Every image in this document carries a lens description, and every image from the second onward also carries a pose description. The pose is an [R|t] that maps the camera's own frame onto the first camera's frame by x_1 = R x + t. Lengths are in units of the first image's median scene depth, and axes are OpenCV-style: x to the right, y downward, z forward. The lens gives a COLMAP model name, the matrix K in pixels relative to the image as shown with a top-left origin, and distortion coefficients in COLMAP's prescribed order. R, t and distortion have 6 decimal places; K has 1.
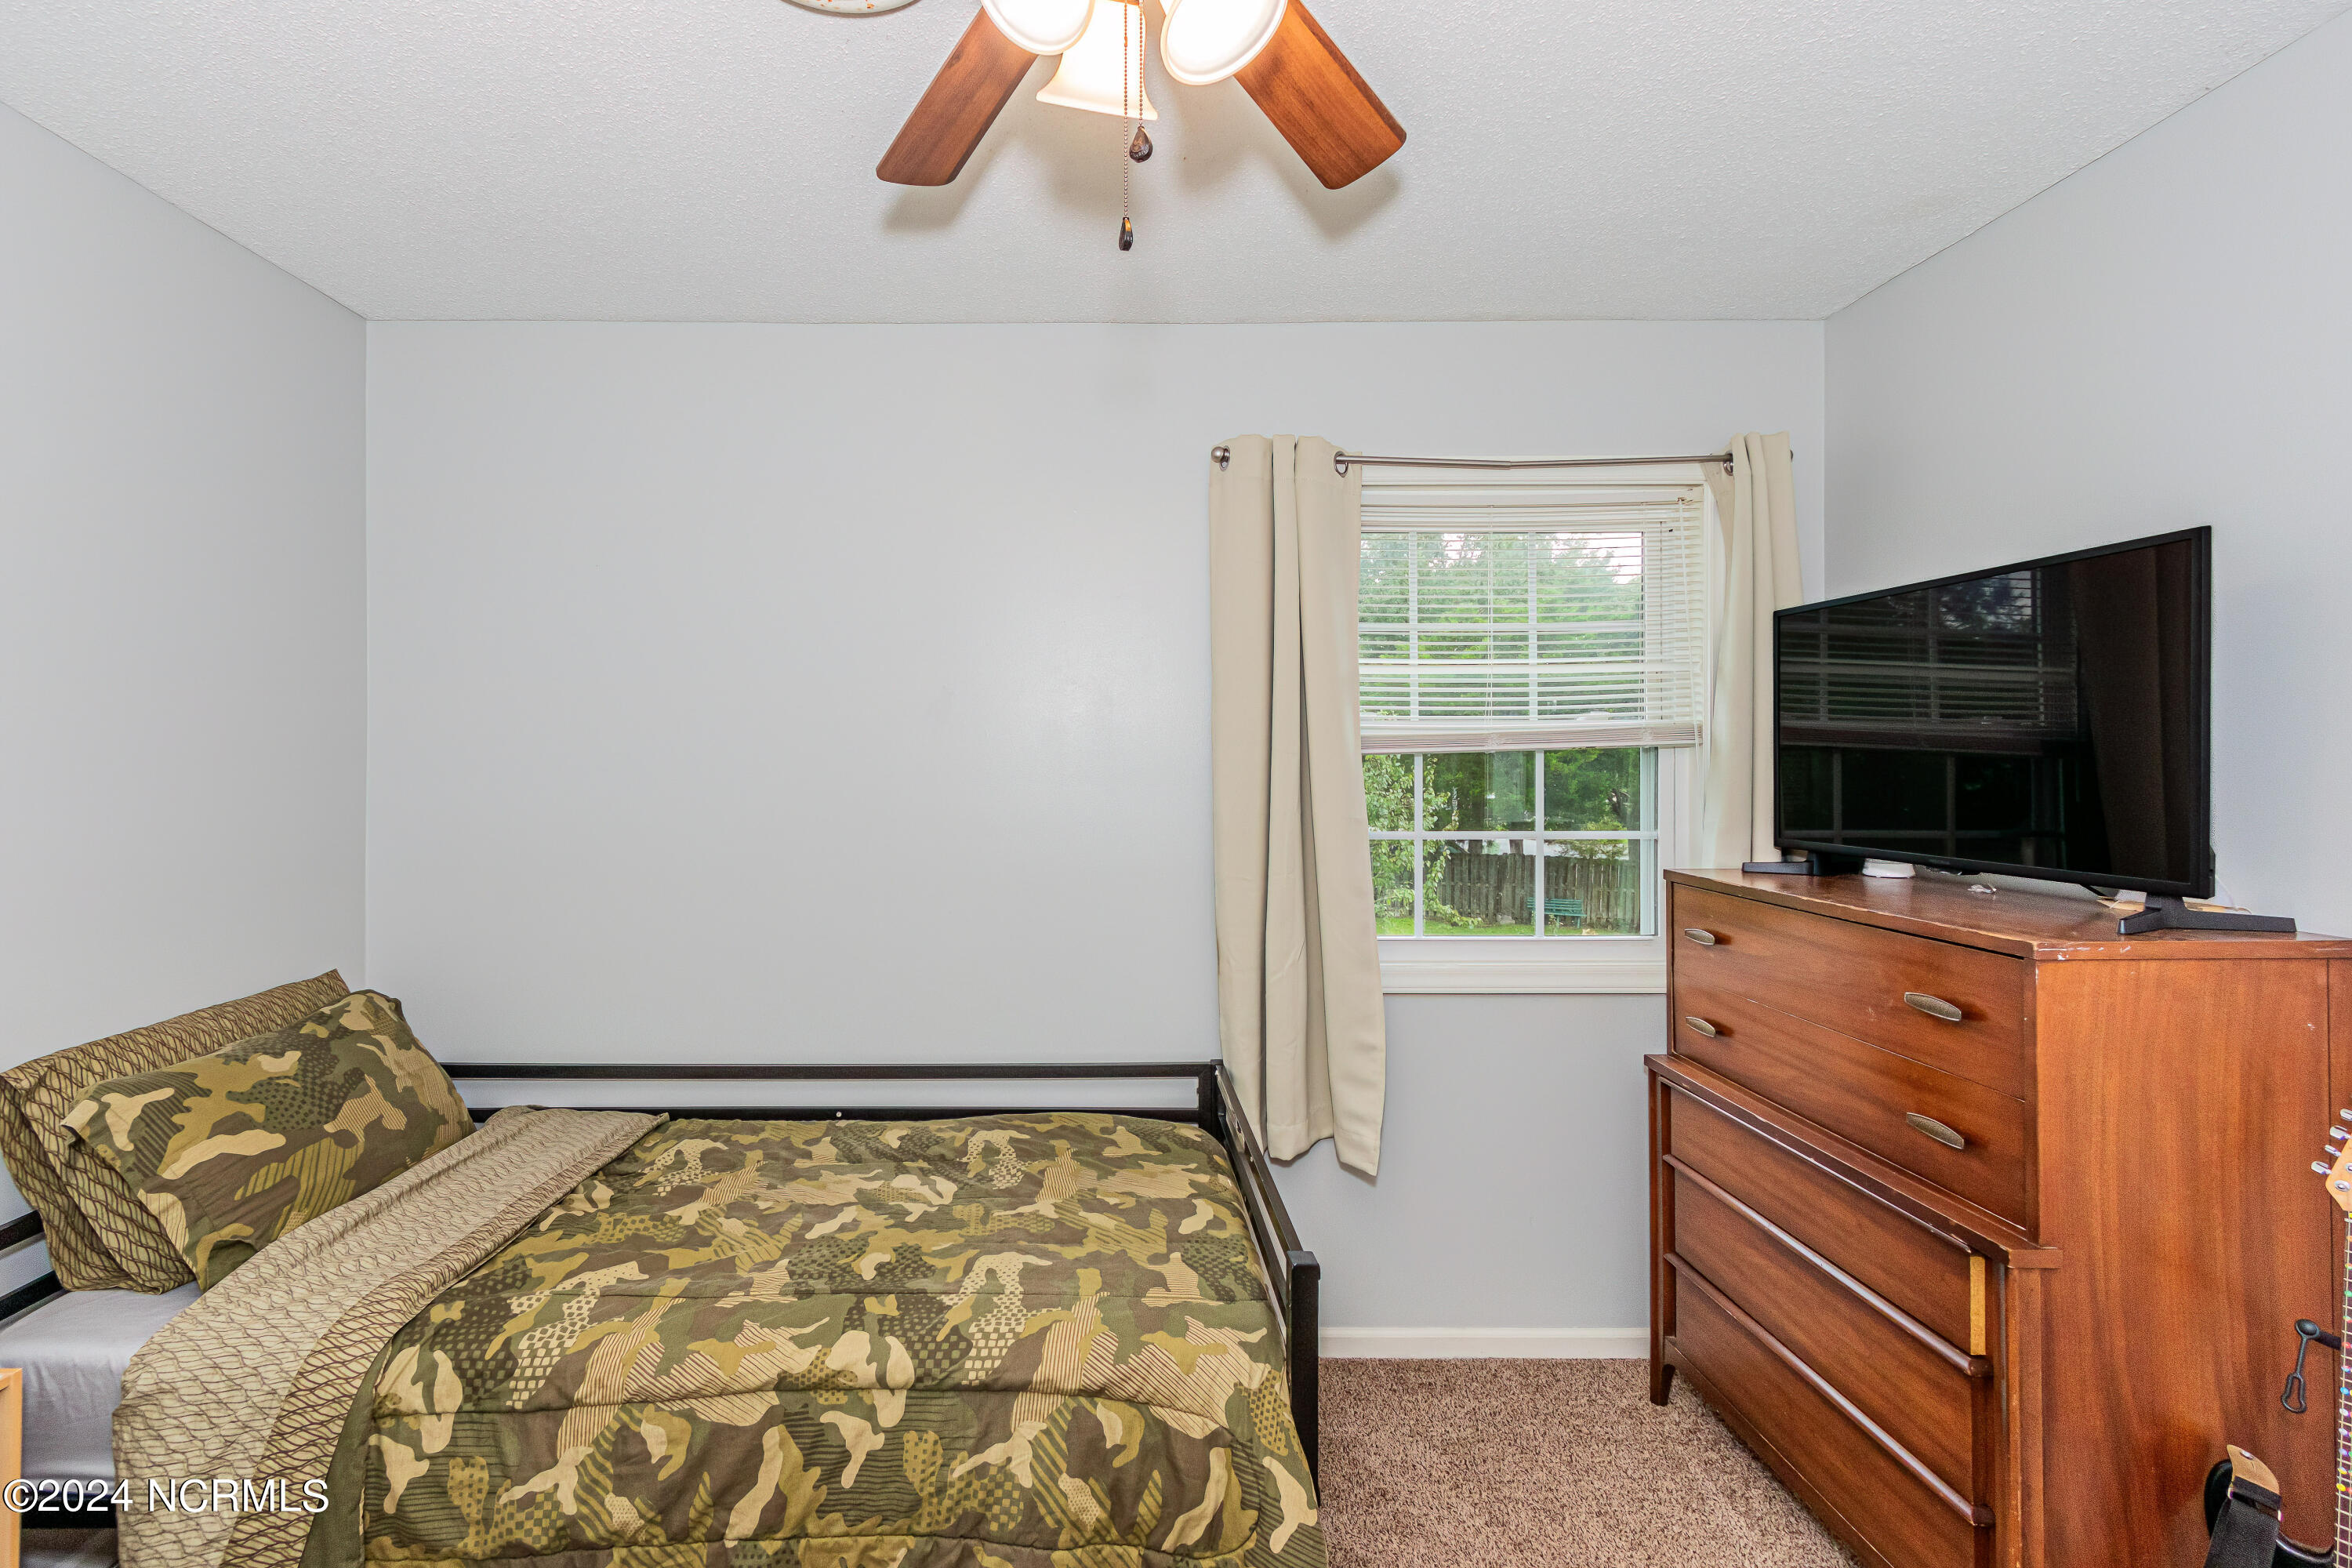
lens RADIAL K [[1083.9, 0, 1171.9], [0, 1083.9, 767.8], [0, 0, 1]] dist [-0.001110, -0.000714]
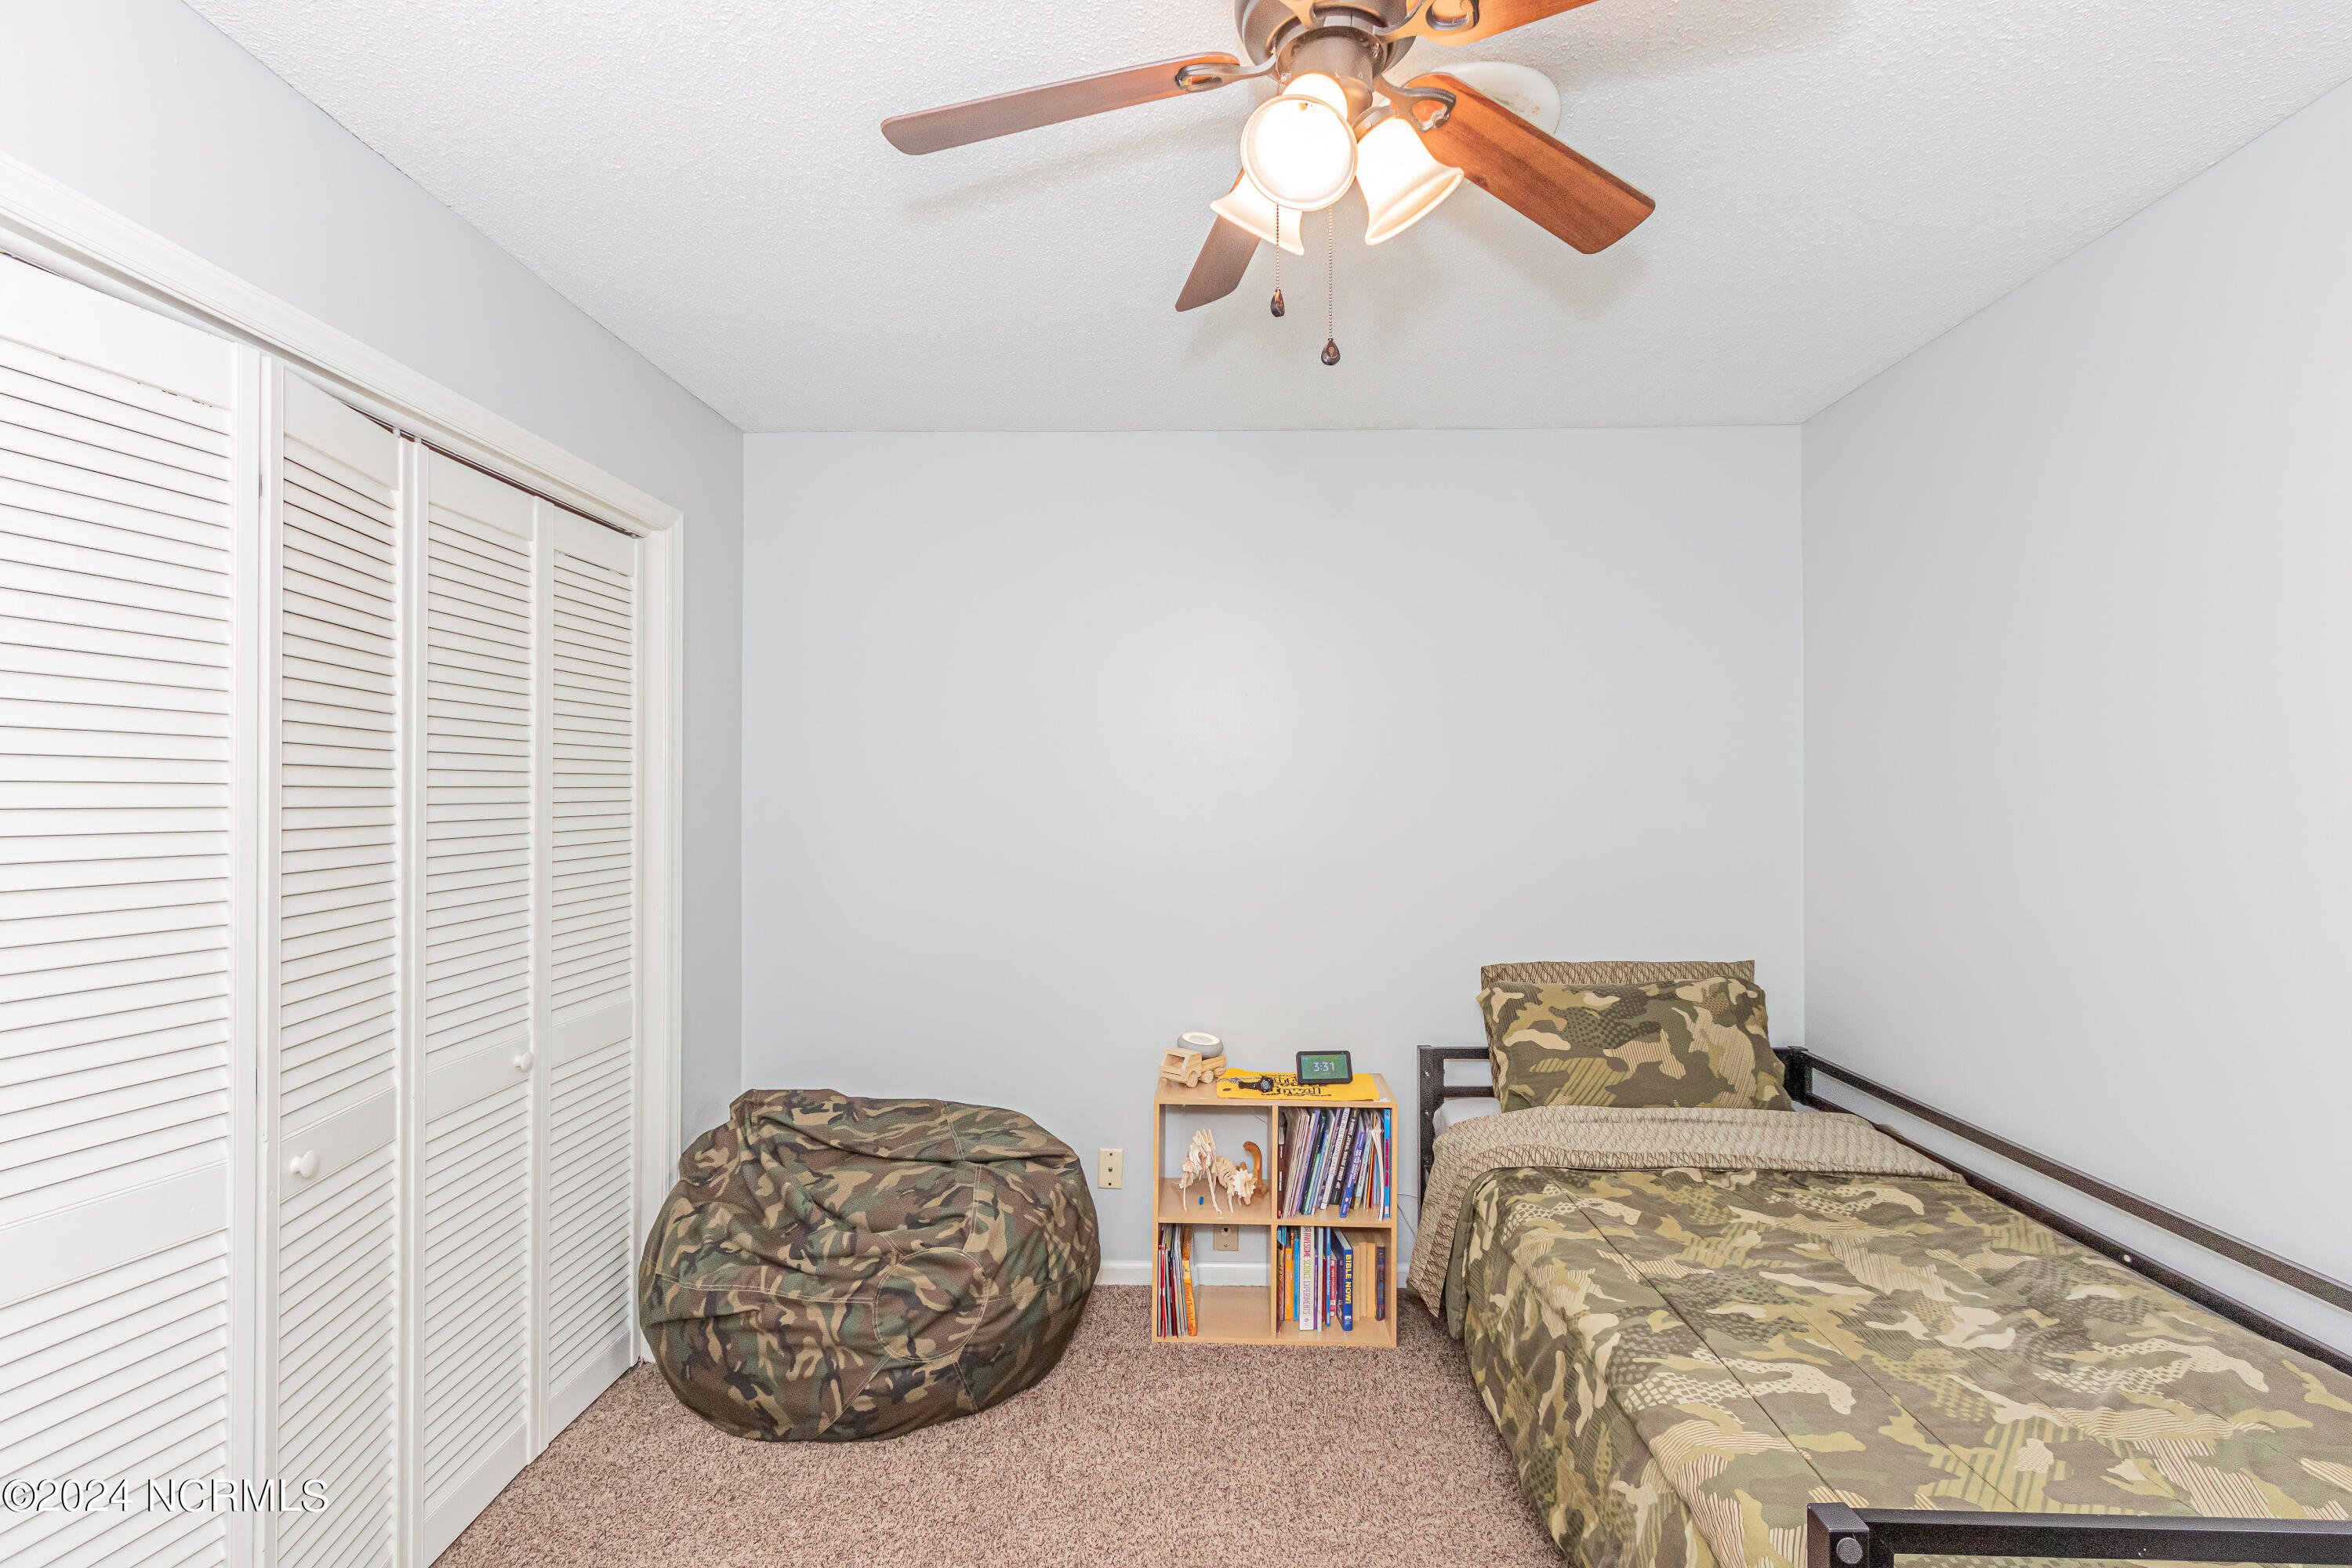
lens RADIAL K [[1083.9, 0, 1173.1], [0, 1083.9, 786.5], [0, 0, 1]] dist [-0.001110, -0.000714]
pose [[-0.037538, 0.000130, -0.999295, 0.714758], [-0.009124, 0.999958, 0.000473, -0.015274], [0.999254, 0.009135, -0.037535, 0.504658]]
